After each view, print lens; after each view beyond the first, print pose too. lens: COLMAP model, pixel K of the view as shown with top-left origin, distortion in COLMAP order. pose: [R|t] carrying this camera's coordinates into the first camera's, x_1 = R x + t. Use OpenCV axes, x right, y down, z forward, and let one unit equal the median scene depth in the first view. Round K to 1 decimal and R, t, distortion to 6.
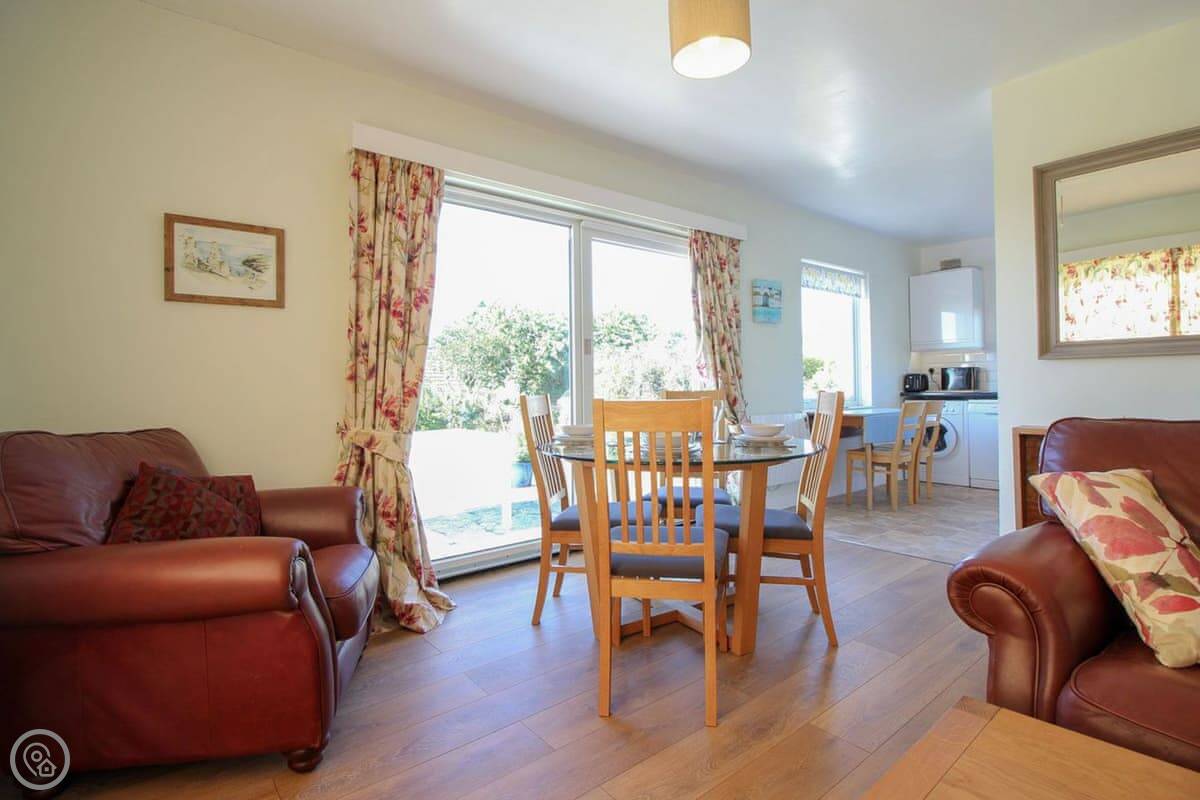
lens RADIAL K [[577.1, 0, 592.4], [0, 577.1, 389.7], [0, 0, 1]] dist [-0.000265, -0.000781]
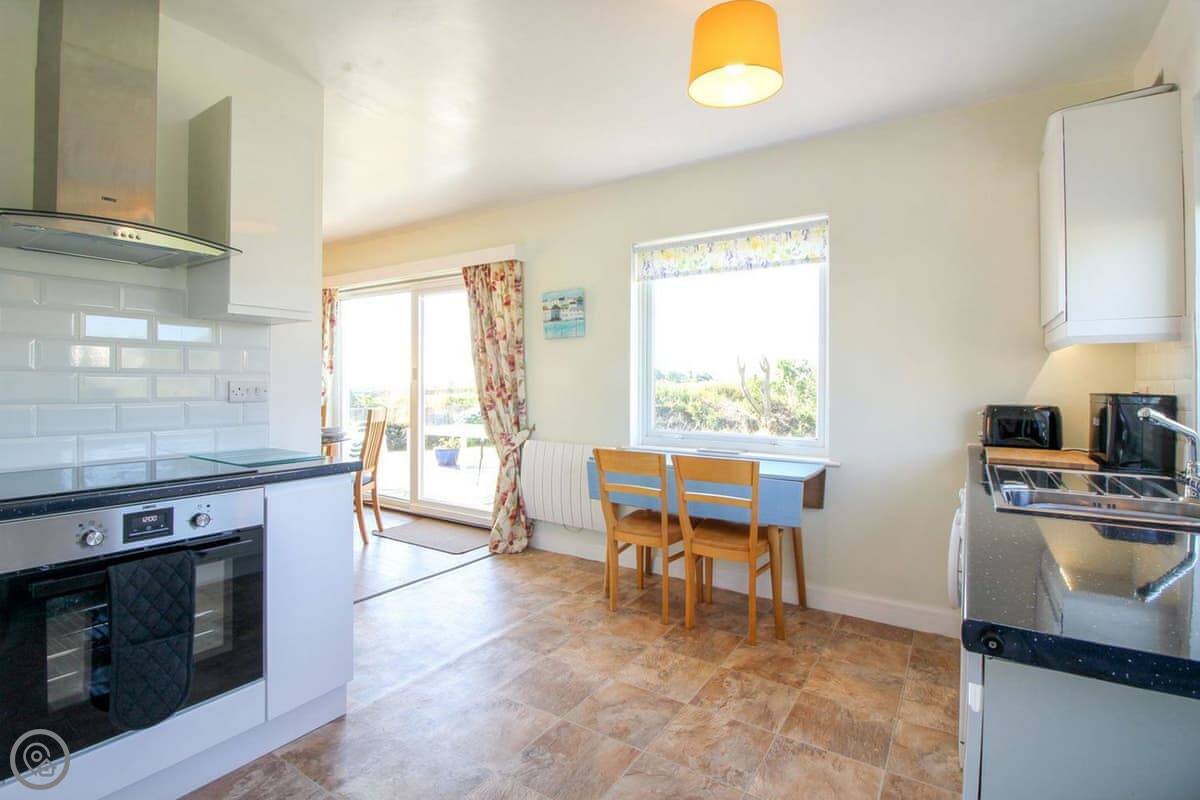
lens RADIAL K [[565.3, 0, 591.7], [0, 565.3, 393.6], [0, 0, 1]] dist [-0.008253, -0.007221]
pose [[0.297086, 0.034036, -0.954244, 1.264767], [-0.014620, 0.999409, 0.031095, -0.065483], [0.954739, 0.004713, 0.297408, 0.874456]]
